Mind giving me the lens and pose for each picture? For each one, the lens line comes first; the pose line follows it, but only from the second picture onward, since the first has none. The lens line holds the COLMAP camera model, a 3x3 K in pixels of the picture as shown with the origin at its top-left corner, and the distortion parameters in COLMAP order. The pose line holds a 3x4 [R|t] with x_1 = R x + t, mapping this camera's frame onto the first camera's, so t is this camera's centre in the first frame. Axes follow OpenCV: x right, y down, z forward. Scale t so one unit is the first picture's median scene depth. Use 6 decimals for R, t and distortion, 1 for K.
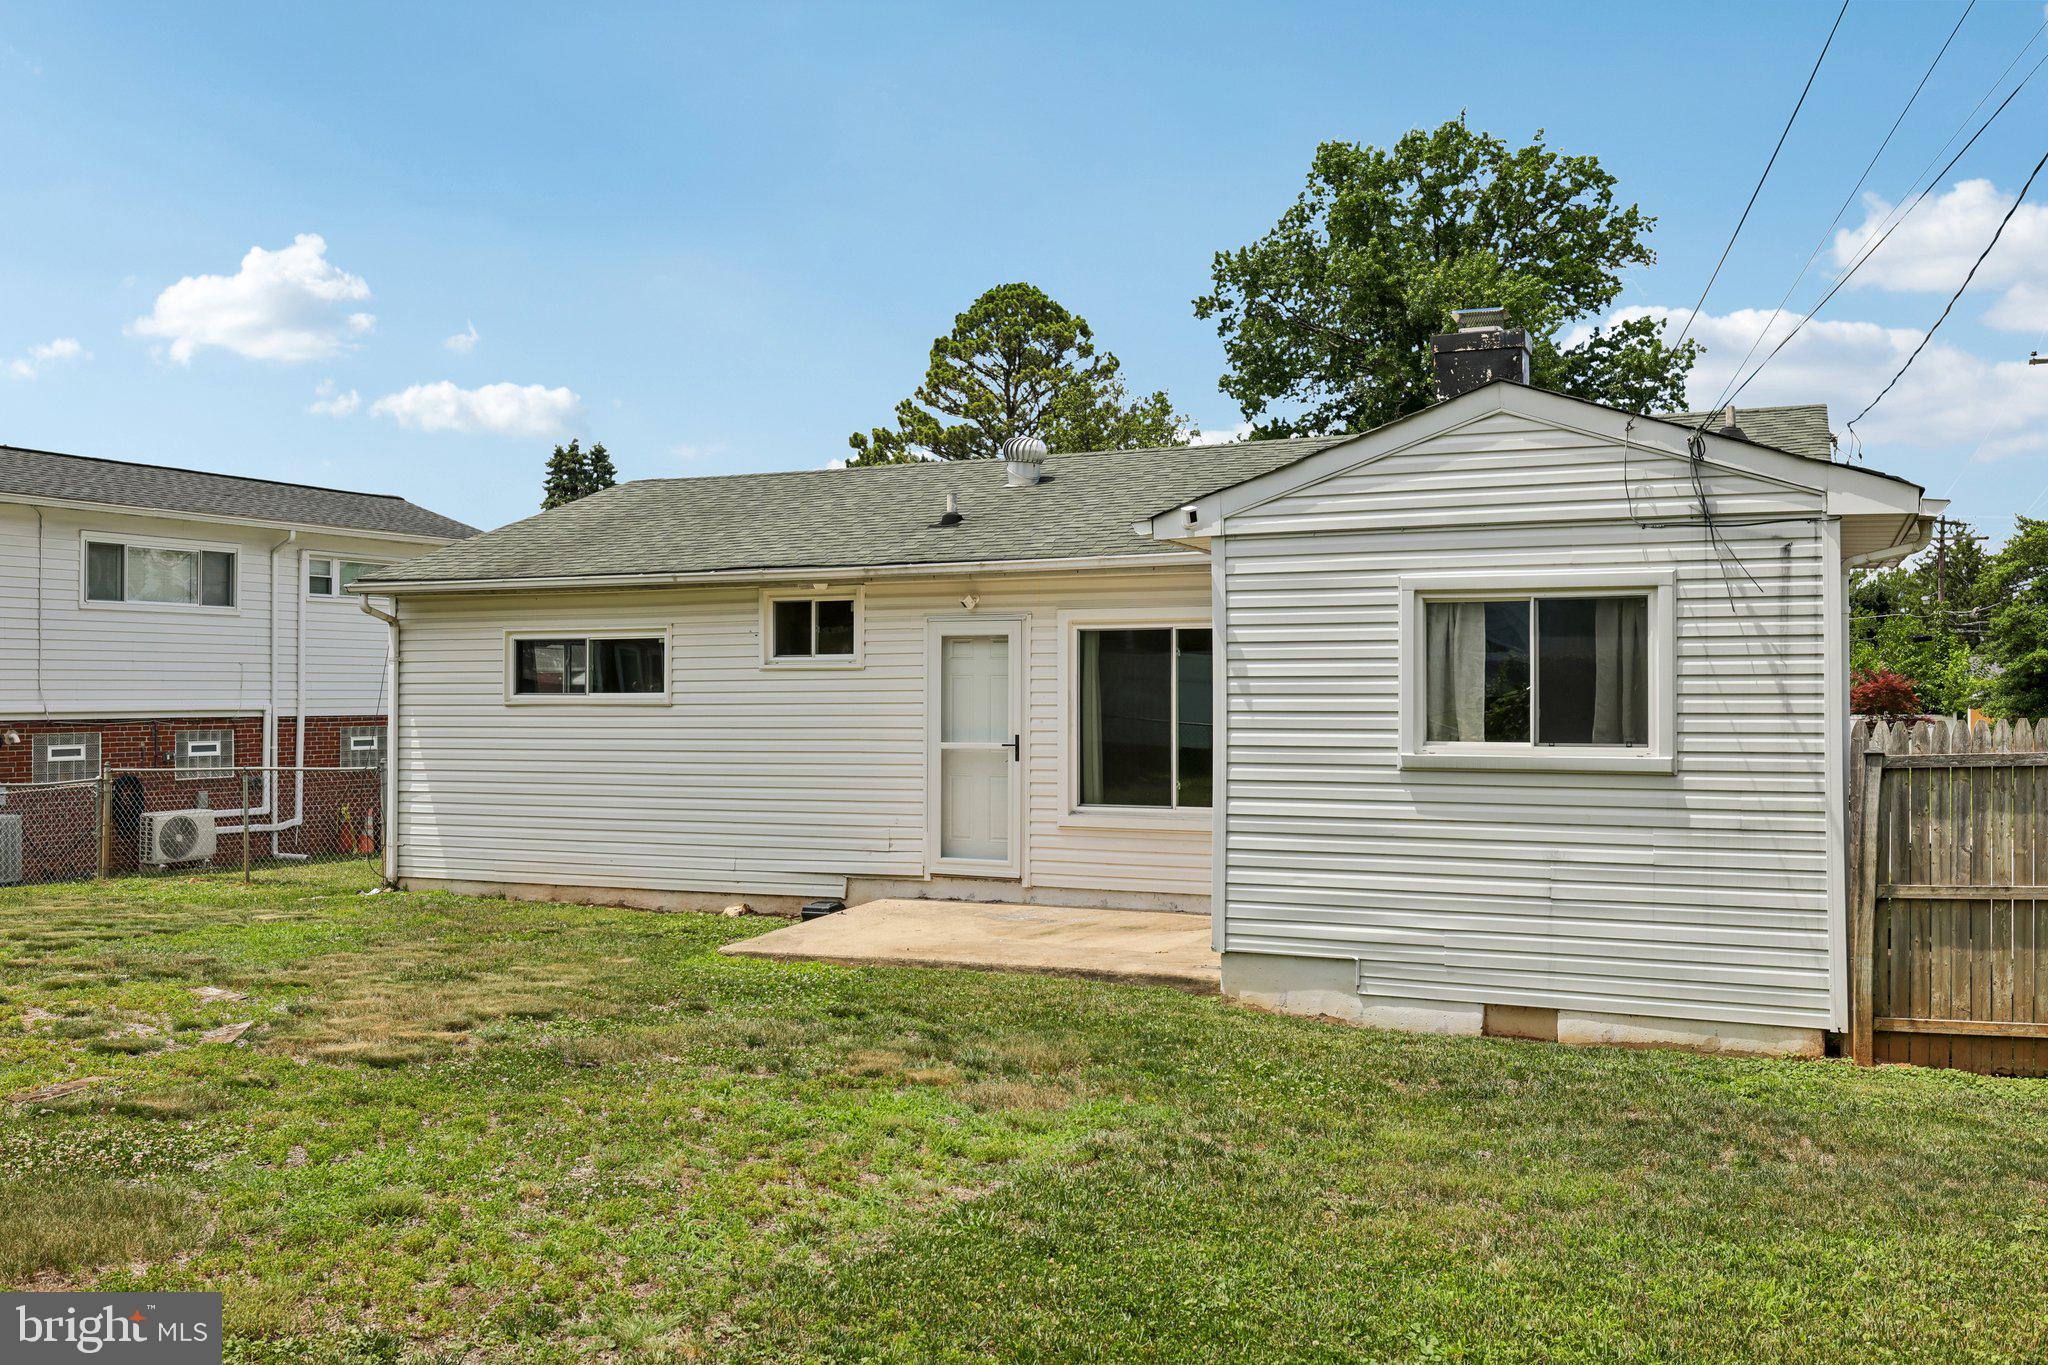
lens RADIAL K [[1743.2, 0, 1014.0], [0, 1743.2, 691.5], [0, 0, 1]] dist [-0.003648, 0.015001]
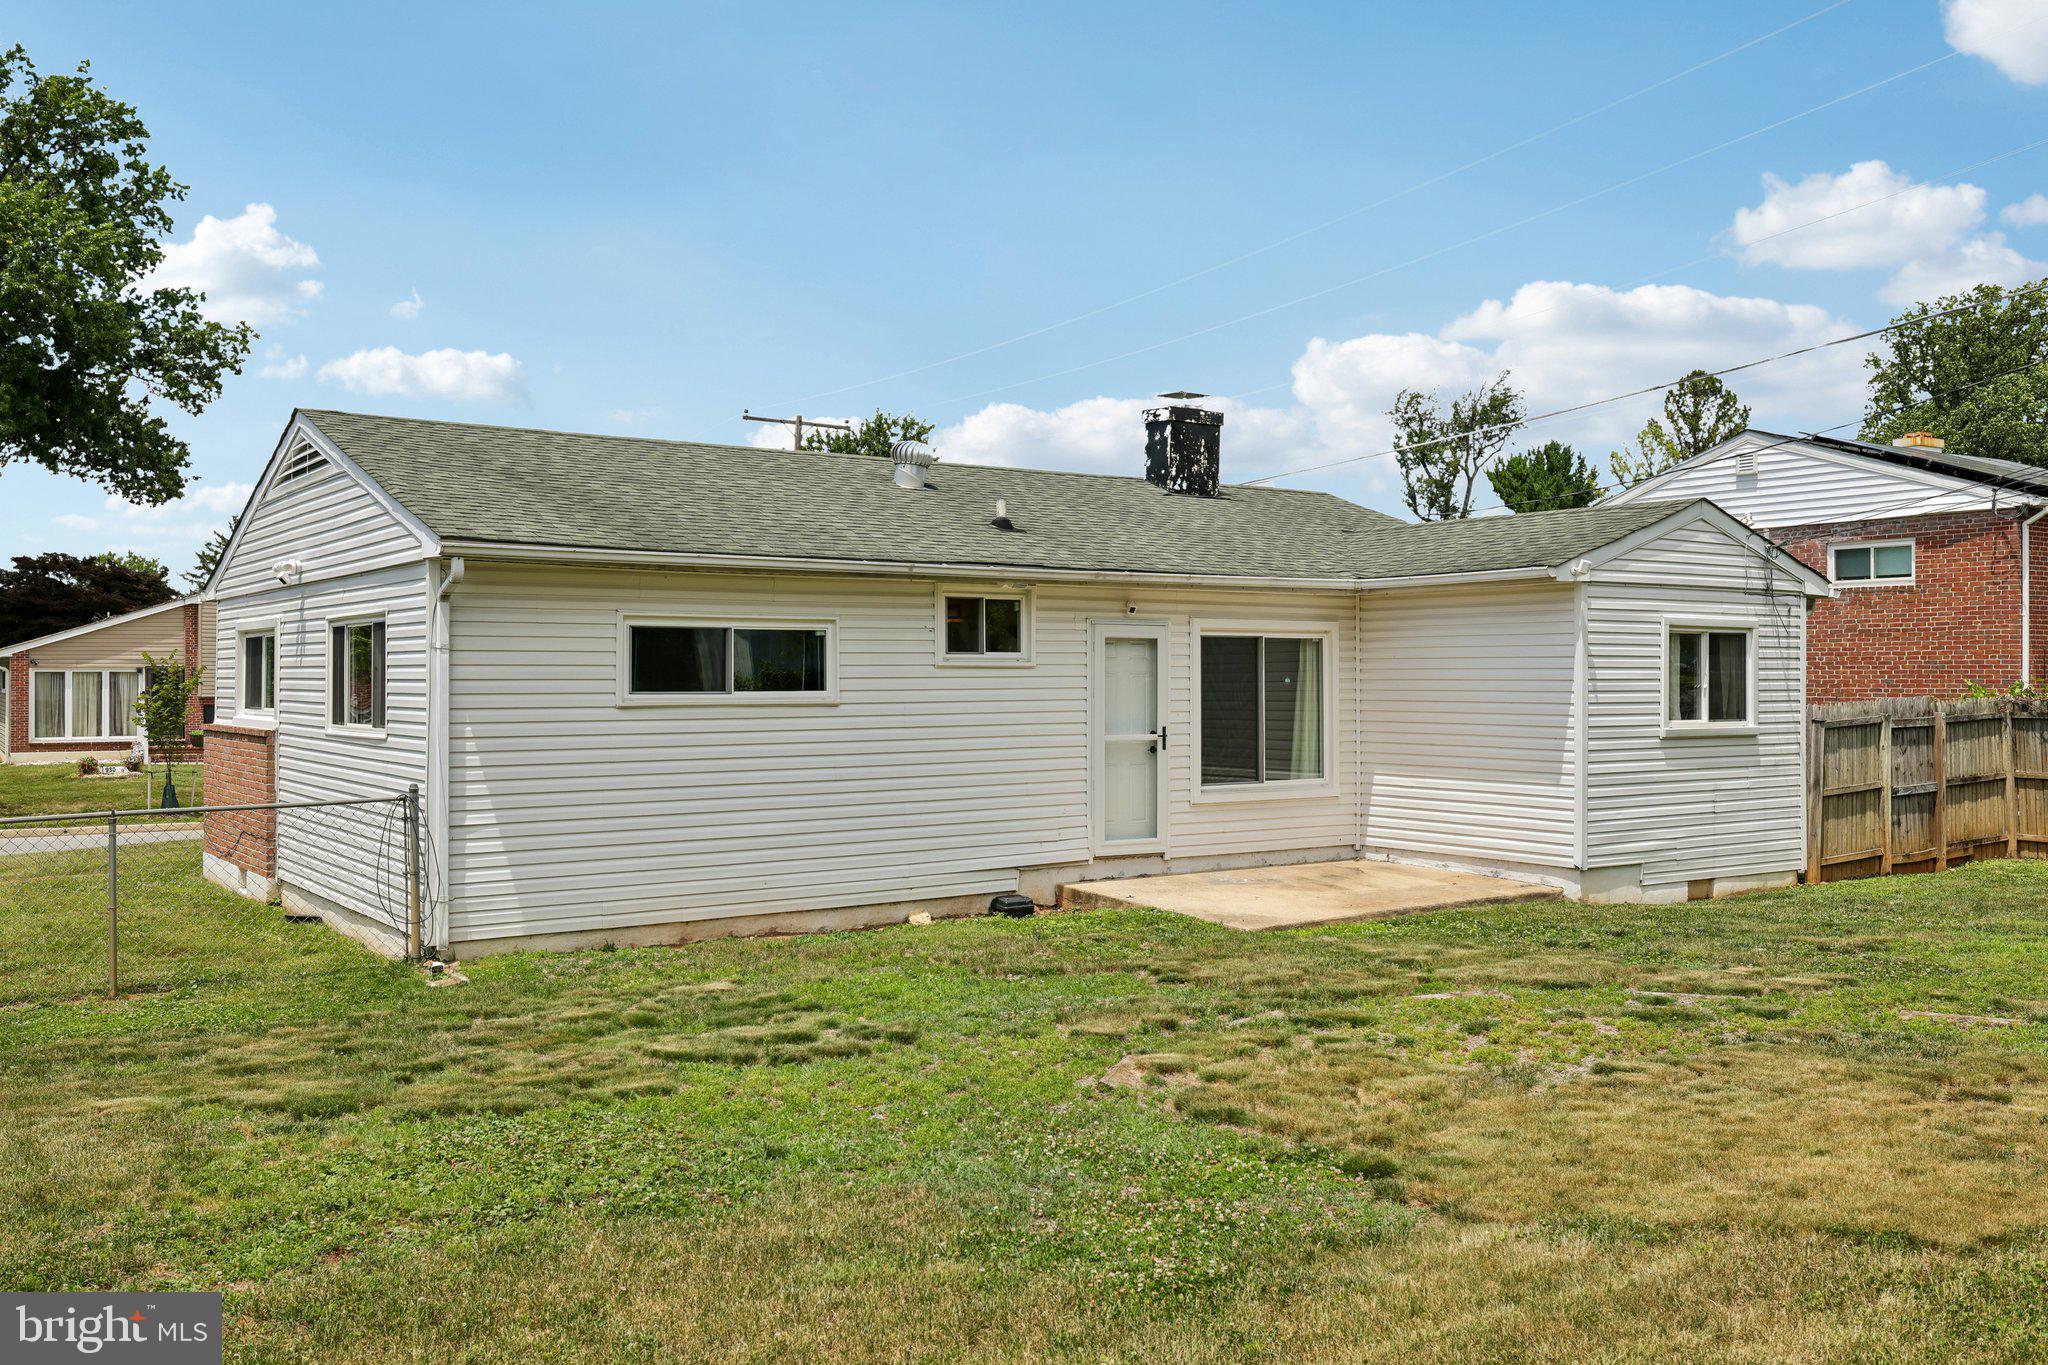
lens RADIAL K [[1743.2, 0, 1007.6], [0, 1743.2, 695.8], [0, 0, 1]] dist [-0.003648, 0.015001]
pose [[0.516955, -0.008694, 0.855968, -1.418176], [-0.000994, 0.999942, 0.010757, -0.010009], [-0.856012, -0.006412, 0.516916, 0.690605]]
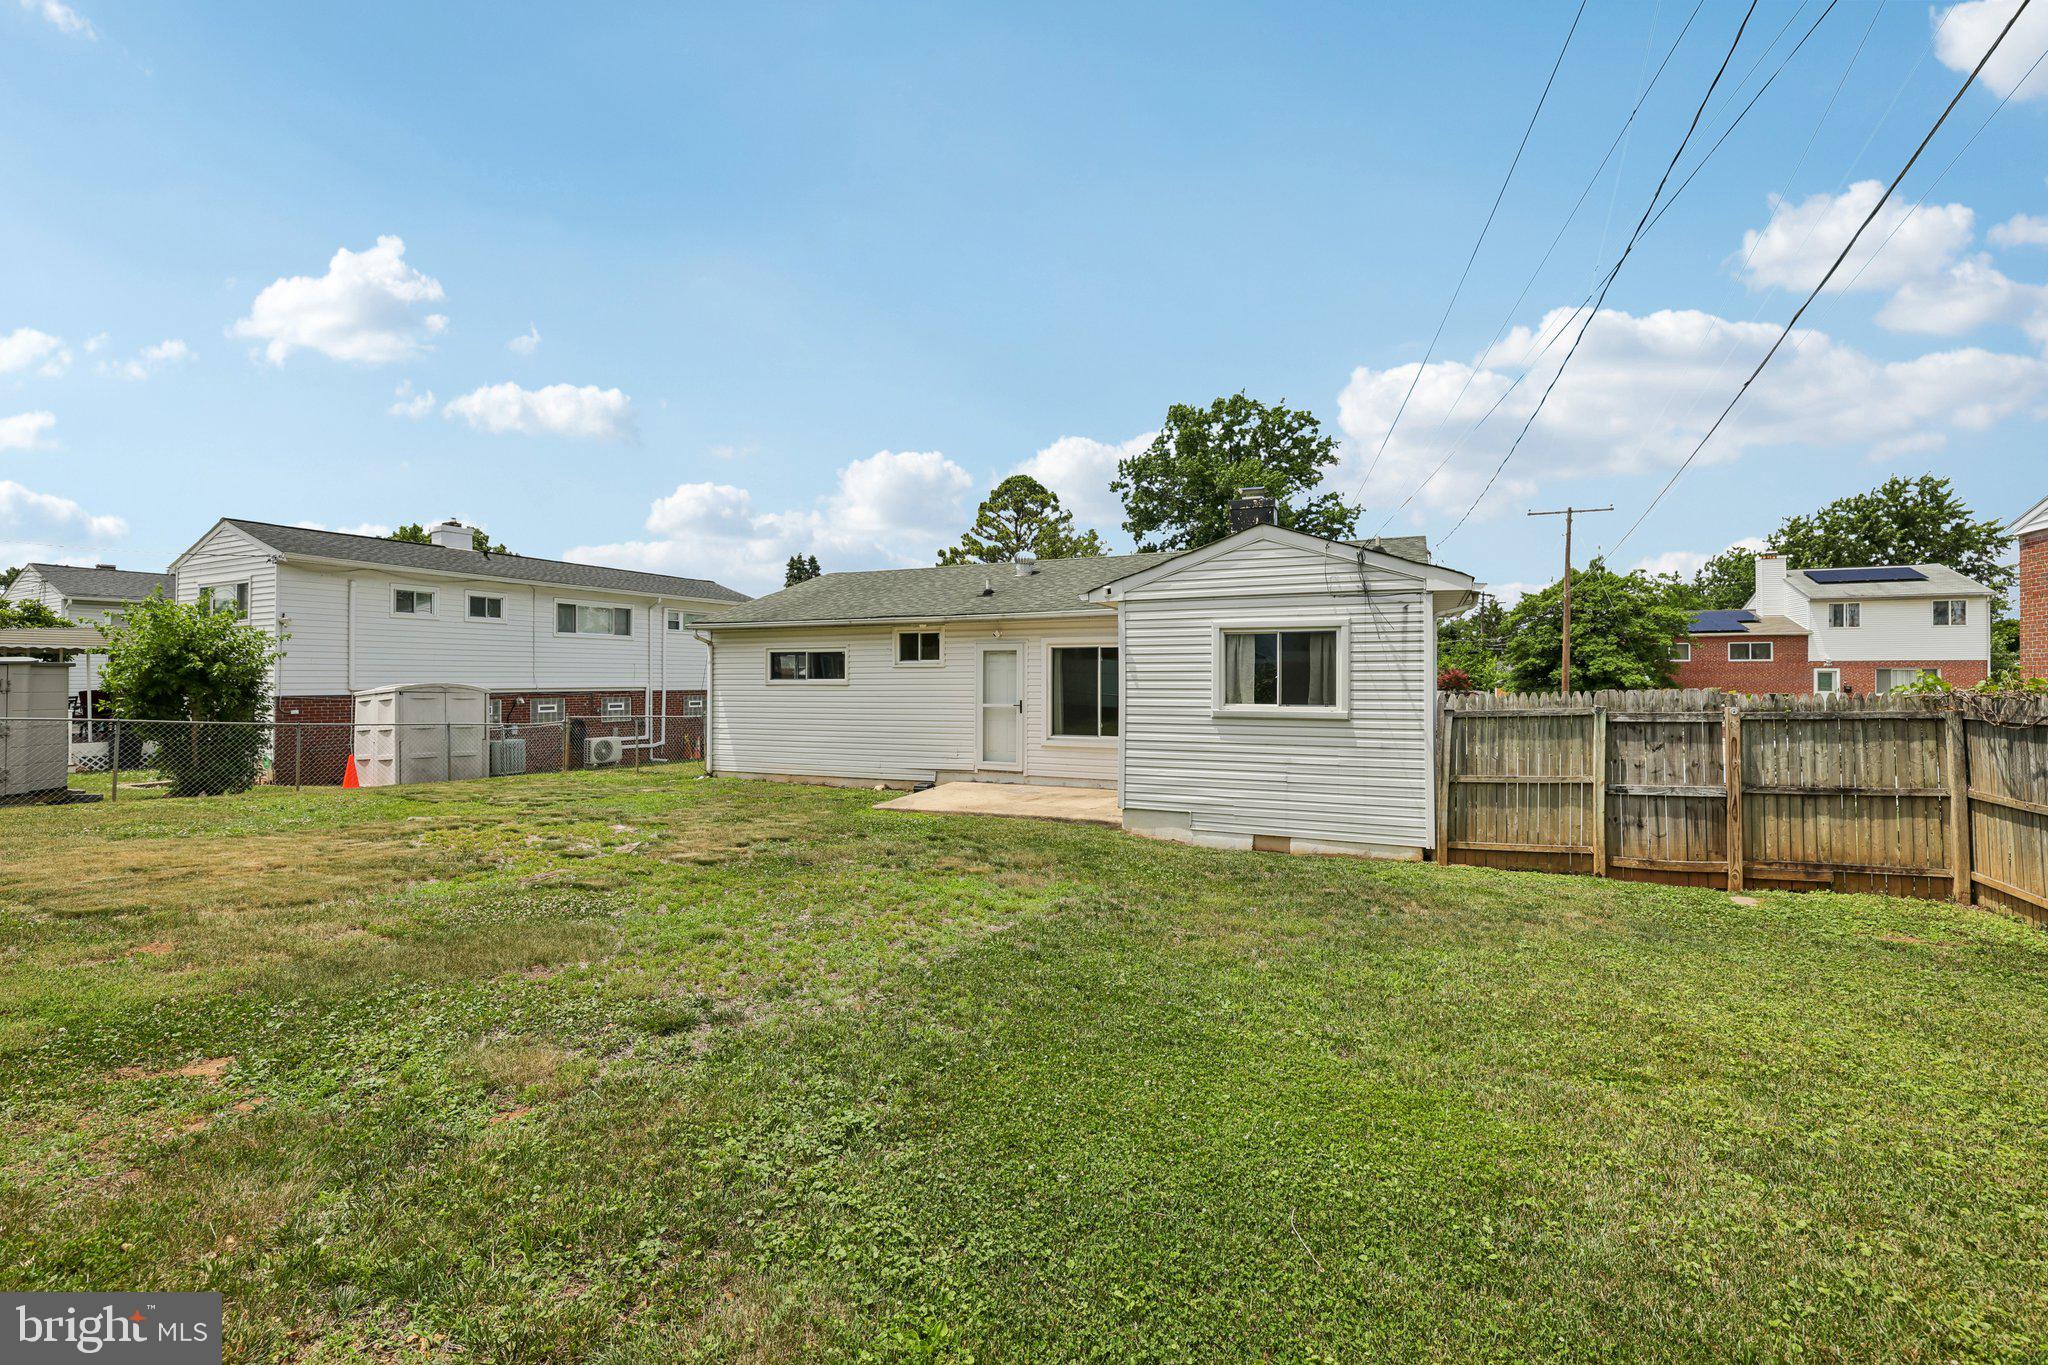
lens RADIAL K [[860.9, 0, 1020.6], [0, 860.9, 706.4], [0, 0, 1]] dist [-0.001201, 0.001179]
pose [[0.999997, 0.001467, 0.001889, -0.000521], [-0.001527, 0.999473, 0.032434, 0.000216], [-0.001841, -0.032436, 0.999472, 0.014044]]
